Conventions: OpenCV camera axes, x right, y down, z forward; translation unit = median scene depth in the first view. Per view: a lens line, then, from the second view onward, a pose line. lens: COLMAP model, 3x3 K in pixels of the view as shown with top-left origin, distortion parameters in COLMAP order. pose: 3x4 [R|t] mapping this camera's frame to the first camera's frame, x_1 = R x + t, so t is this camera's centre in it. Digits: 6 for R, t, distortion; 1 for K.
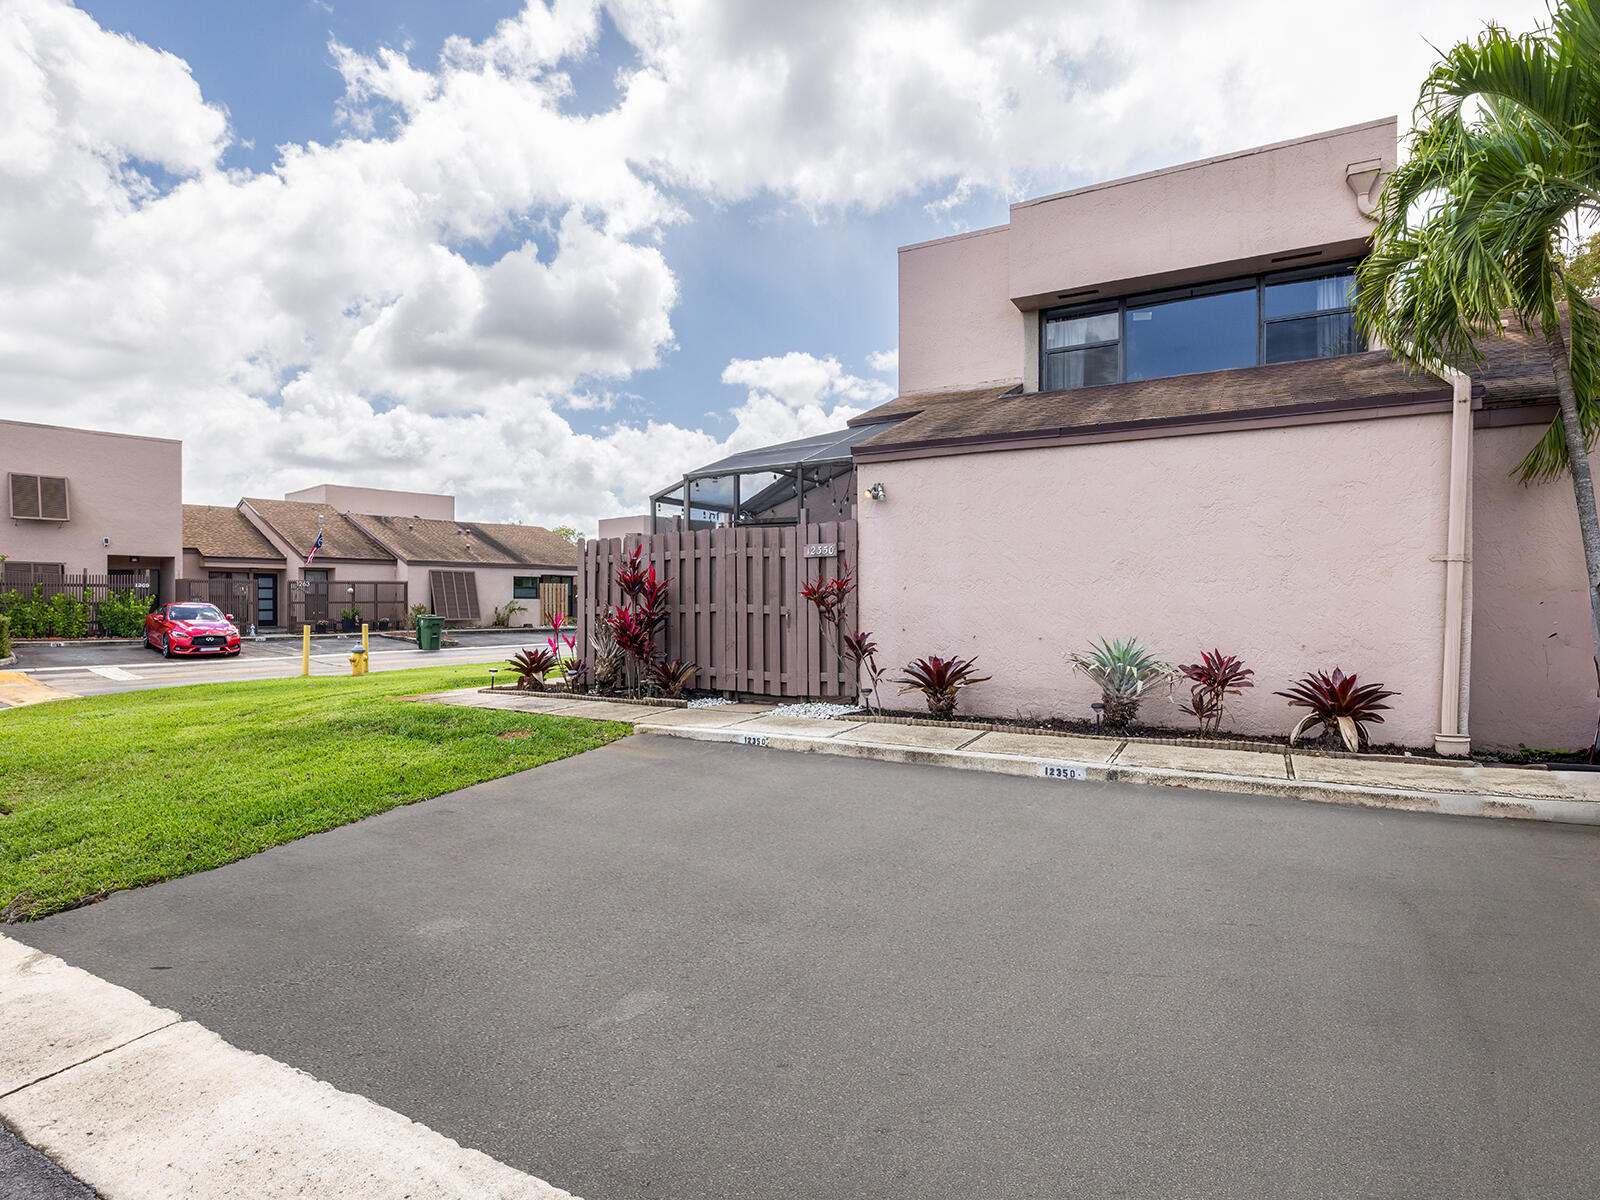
lens RADIAL K [[822.3, 0, 800.9], [0, 822.3, 600.9], [0, 0, 1]] dist [-0.005099, 0.002421]
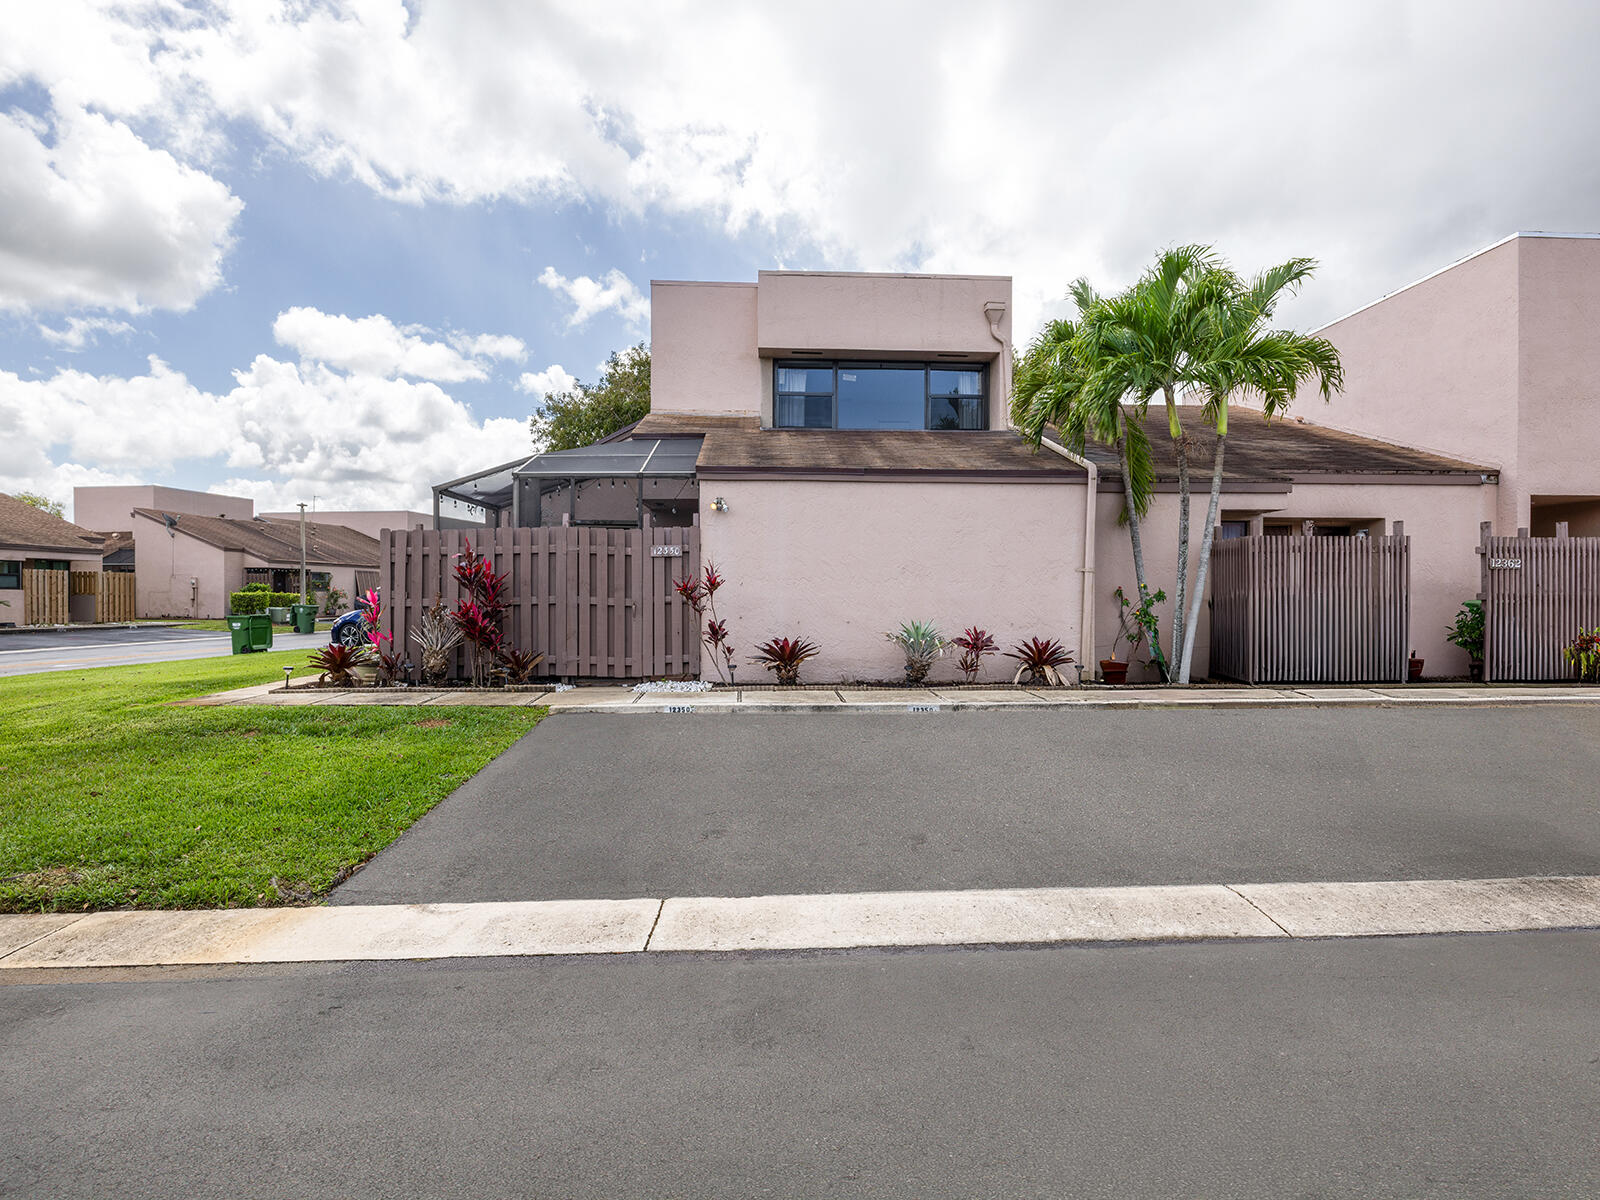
lens RADIAL K [[822.3, 0, 799.8], [0, 822.3, 599.2], [0, 0, 1]] dist [-0.005099, 0.002421]
pose [[0.849979, 0.000276, 0.526817, -0.428947], [-0.003474, 0.999981, 0.005082, 0.000881], [-0.526805, -0.006150, 0.849964, -0.095084]]
